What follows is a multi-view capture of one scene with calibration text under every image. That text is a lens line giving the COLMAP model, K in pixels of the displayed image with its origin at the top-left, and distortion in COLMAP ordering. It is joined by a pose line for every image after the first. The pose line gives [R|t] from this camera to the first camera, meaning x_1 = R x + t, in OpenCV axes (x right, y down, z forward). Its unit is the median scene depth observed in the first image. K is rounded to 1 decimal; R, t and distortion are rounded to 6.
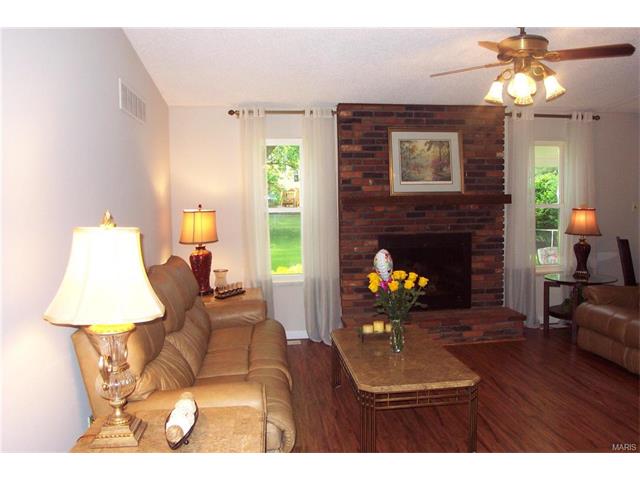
lens RADIAL K [[509.7, 0, 317.3], [0, 509.7, 240.8], [0, 0, 1]] dist [-0.080564, 0.005301]
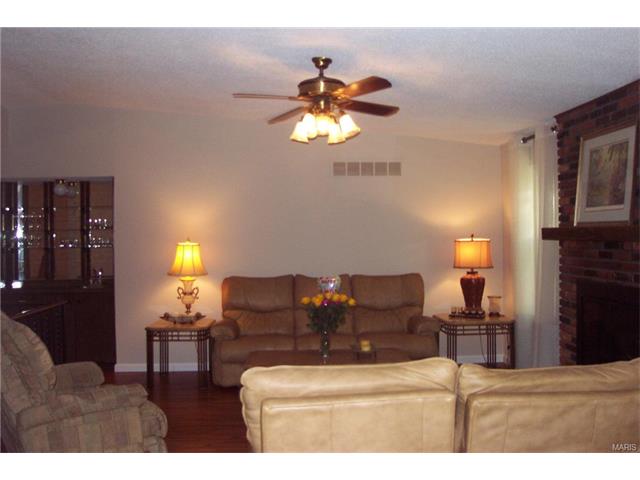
lens RADIAL K [[619.1, 0, 321.6], [0, 619.1, 237.8], [0, 0, 1]] dist [-0.073585, 0.000000]
pose [[-0.071930, 0.026276, -0.997064, 1.059468], [-0.059847, 0.997738, 0.030611, -0.077638], [0.995613, 0.061873, -0.070194, 0.684535]]
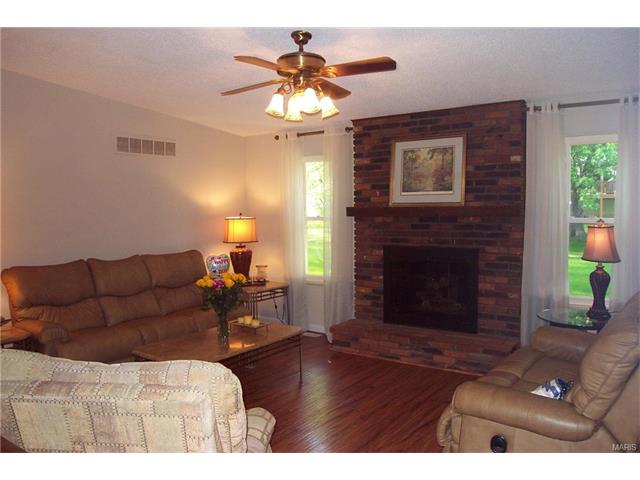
lens RADIAL K [[509.7, 0, 314.7], [0, 509.7, 242.3], [0, 0, 1]] dist [-0.080564, 0.005301]
pose [[0.727133, 0.055504, -0.684249, 0.720444], [-0.051222, 0.998334, 0.026548, -0.037280], [0.684583, 0.015745, 0.728765, 0.165096]]
